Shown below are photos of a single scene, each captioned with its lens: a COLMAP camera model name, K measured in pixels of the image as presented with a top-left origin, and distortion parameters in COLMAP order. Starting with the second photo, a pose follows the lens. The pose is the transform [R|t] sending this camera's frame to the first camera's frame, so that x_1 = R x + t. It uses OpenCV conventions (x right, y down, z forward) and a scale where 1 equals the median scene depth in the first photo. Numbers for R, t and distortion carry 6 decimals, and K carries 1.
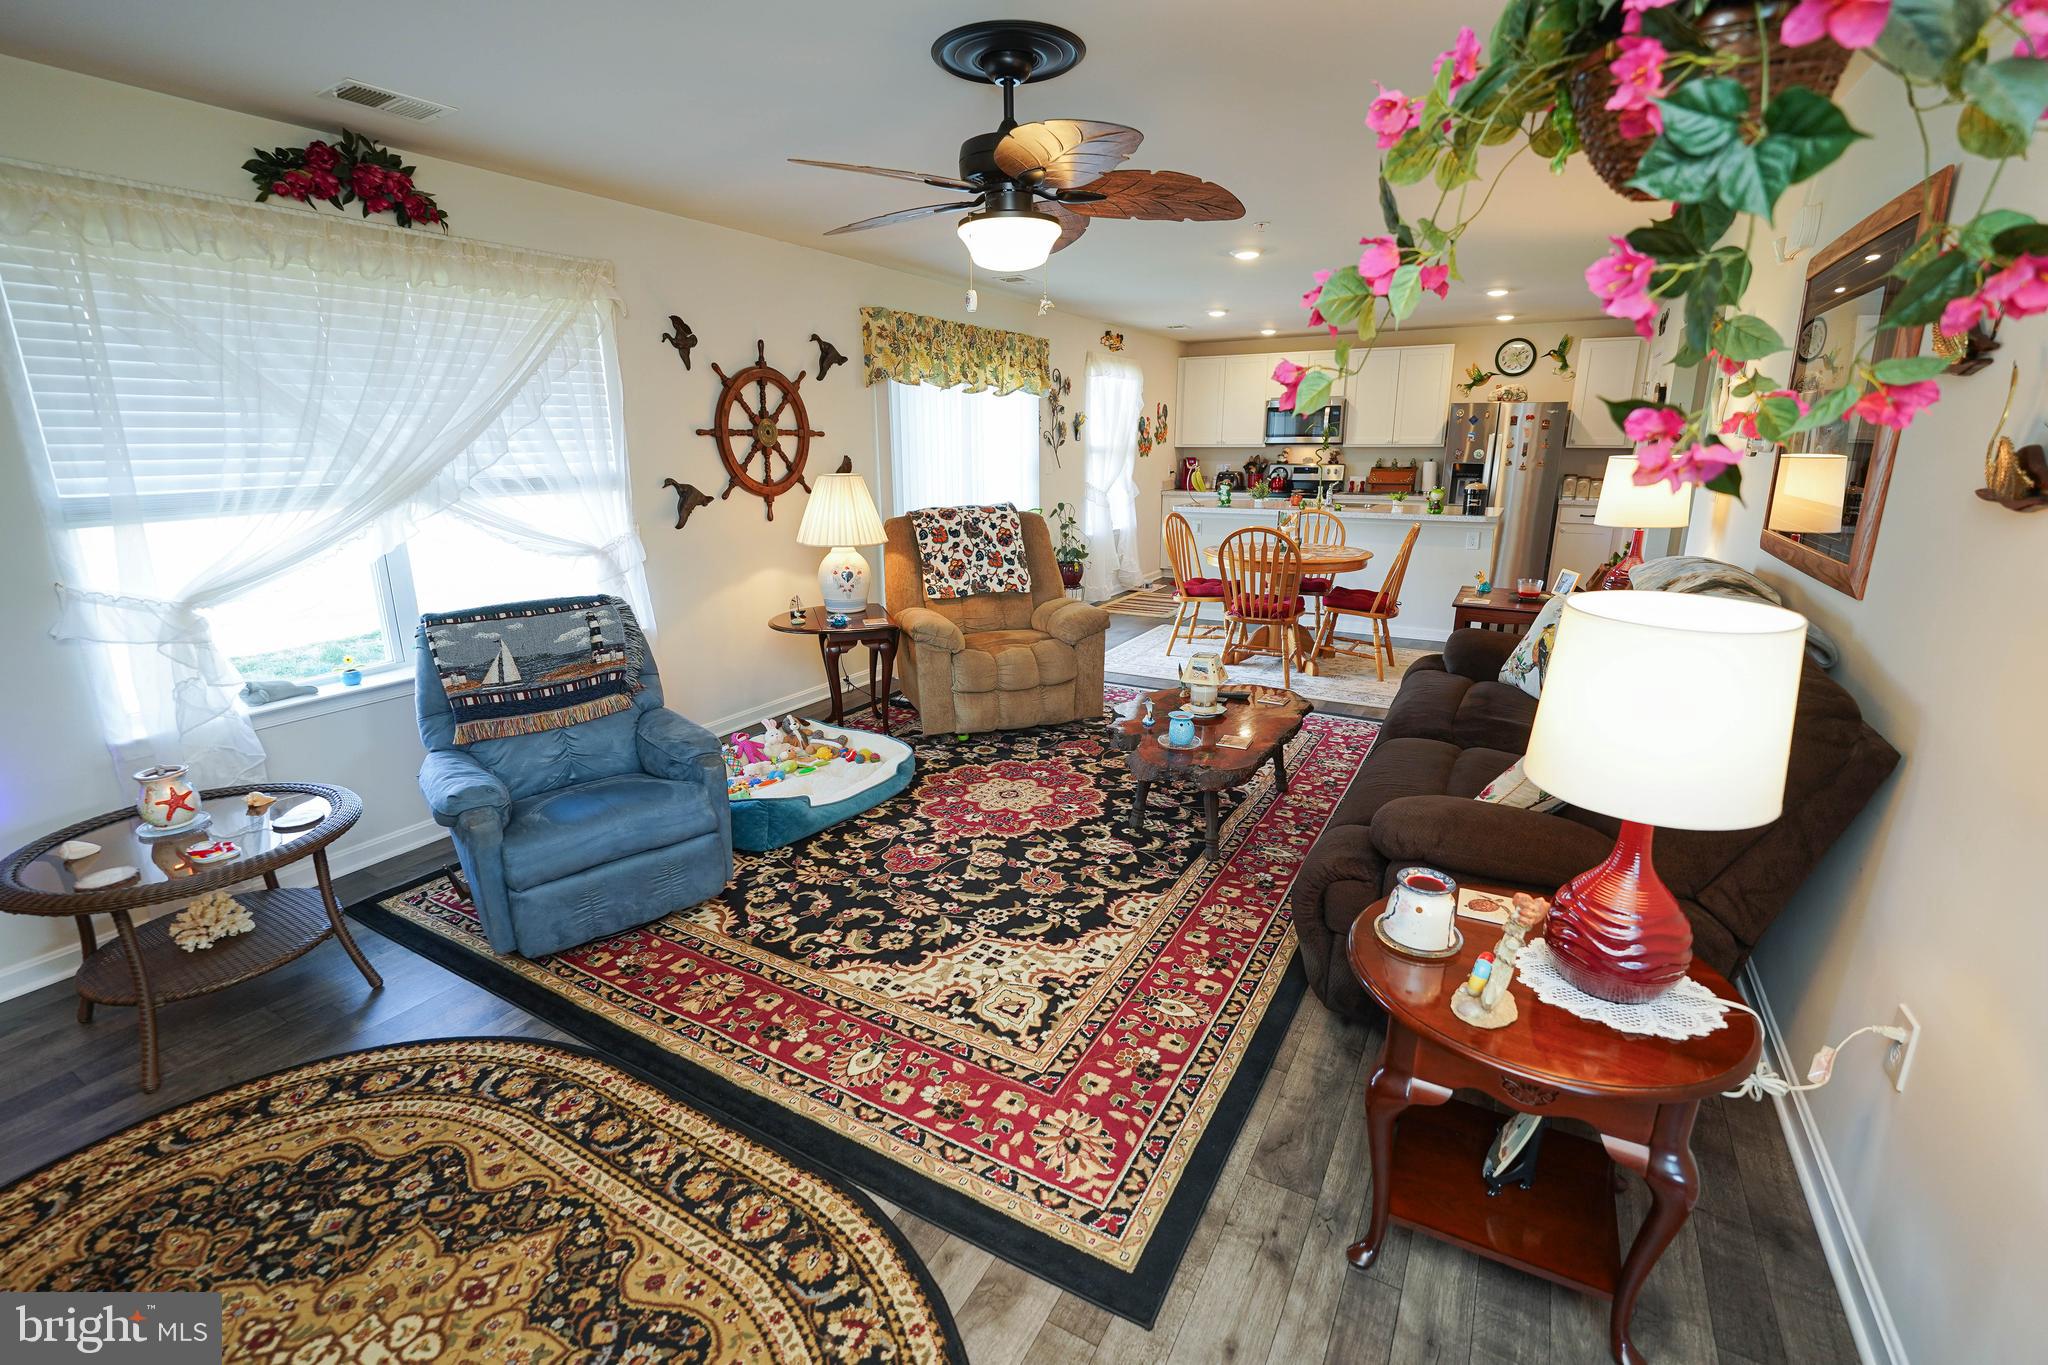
lens RADIAL K [[902.1, 0, 1009.2], [0, 902.1, 681.2], [0, 0, 1]] dist [-0.020002, -0.000471]
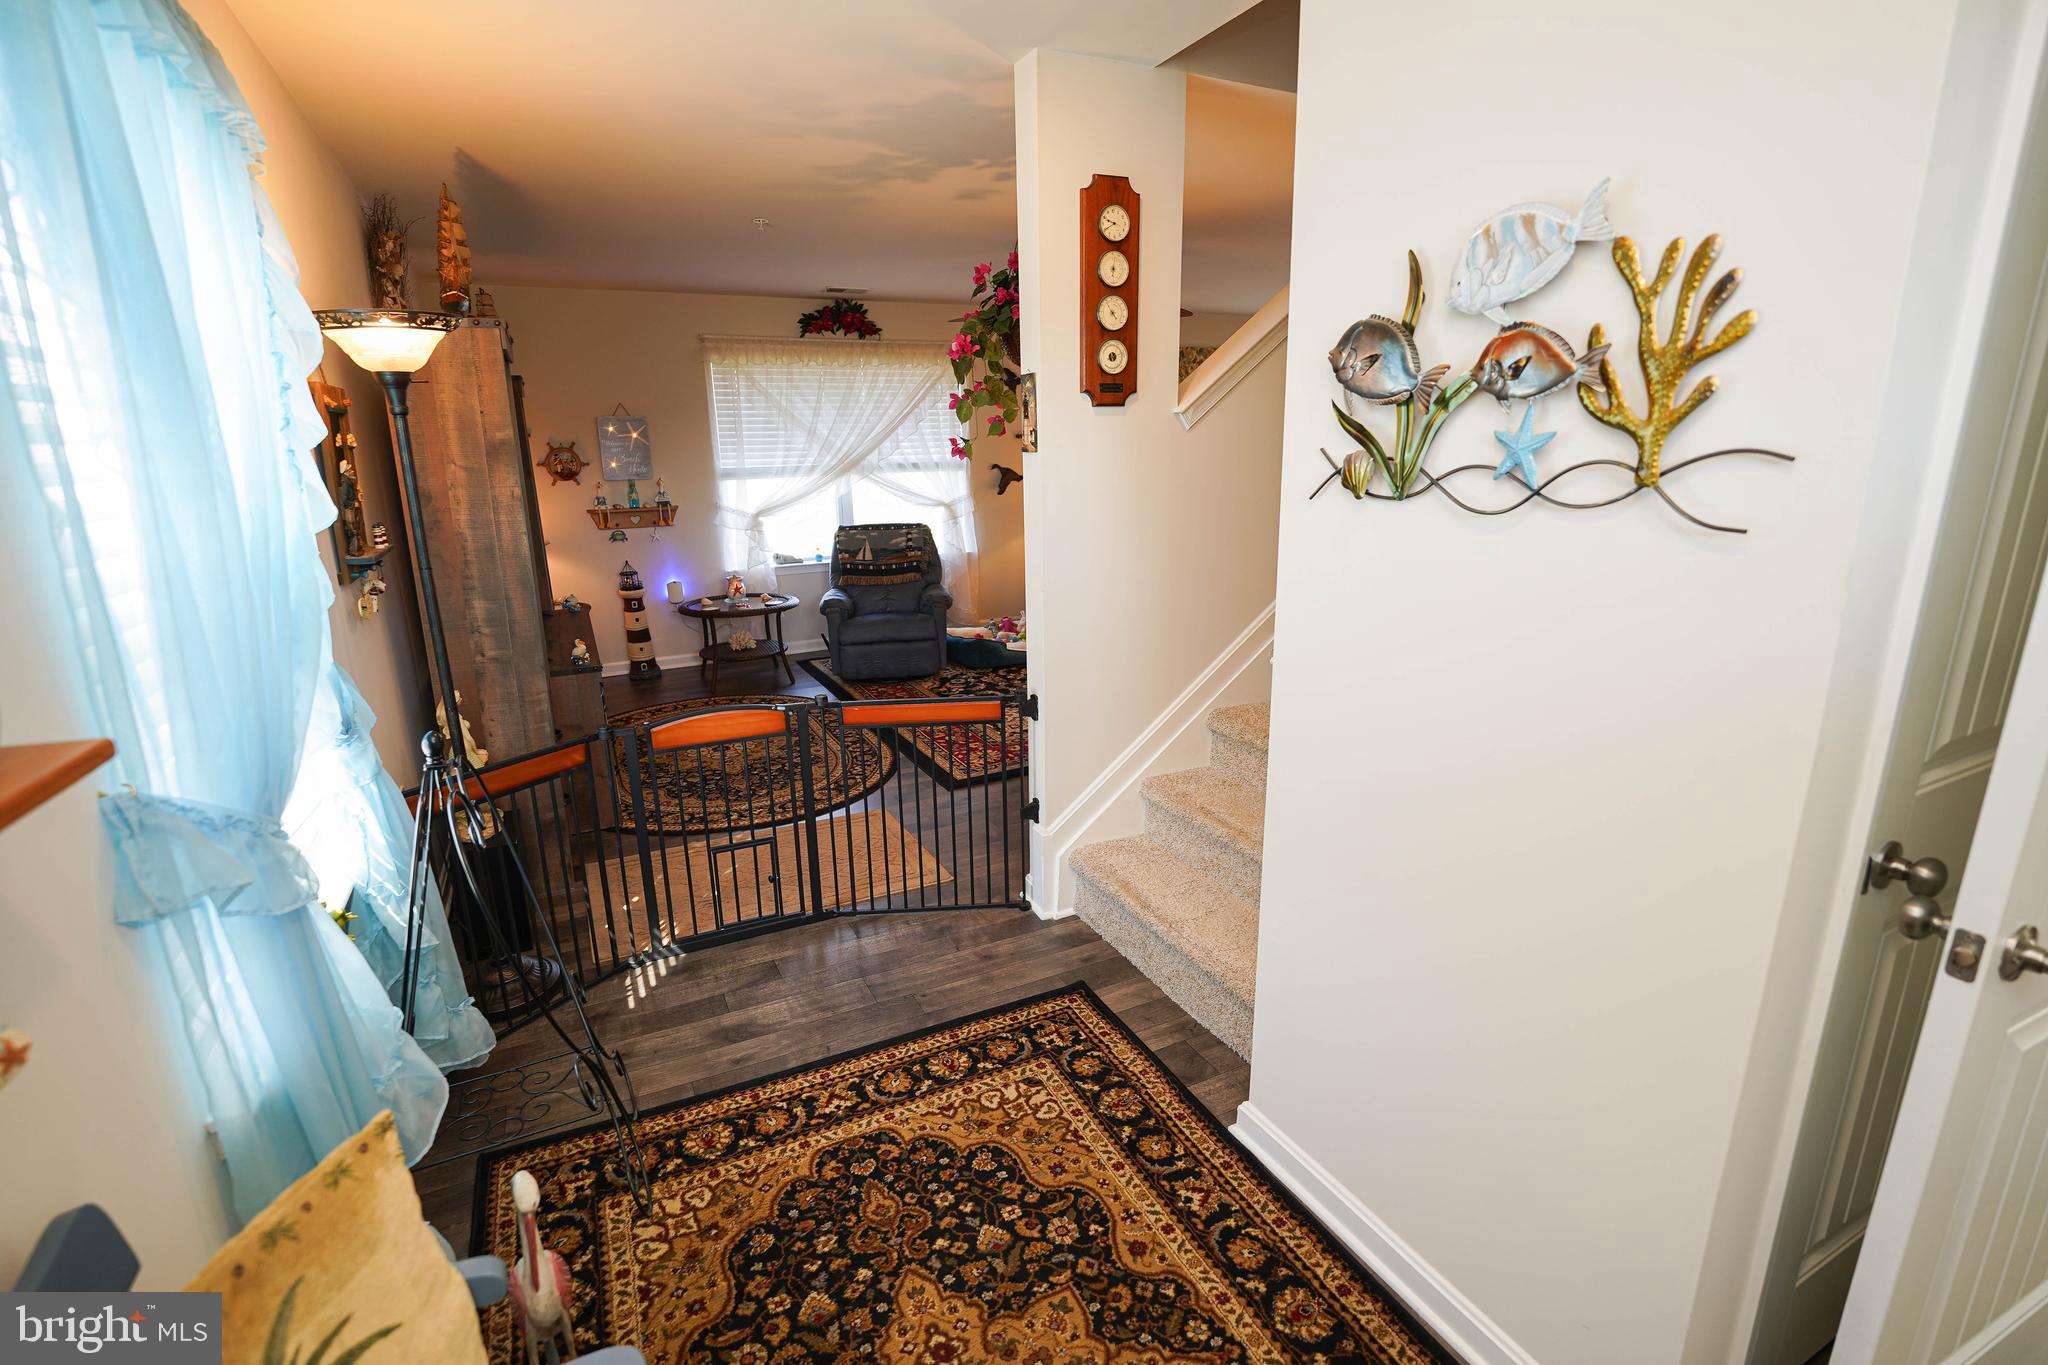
lens RADIAL K [[961.7, 0, 1020.0], [0, 961.7, 677.6], [0, 0, 1]] dist [-0.018723, 0.000241]
pose [[0.838327, 0.124265, -0.530816, 0.767806], [-0.128127, 0.991313, 0.029715, 0.128204], [0.529897, 0.043101, 0.846966, -0.551121]]
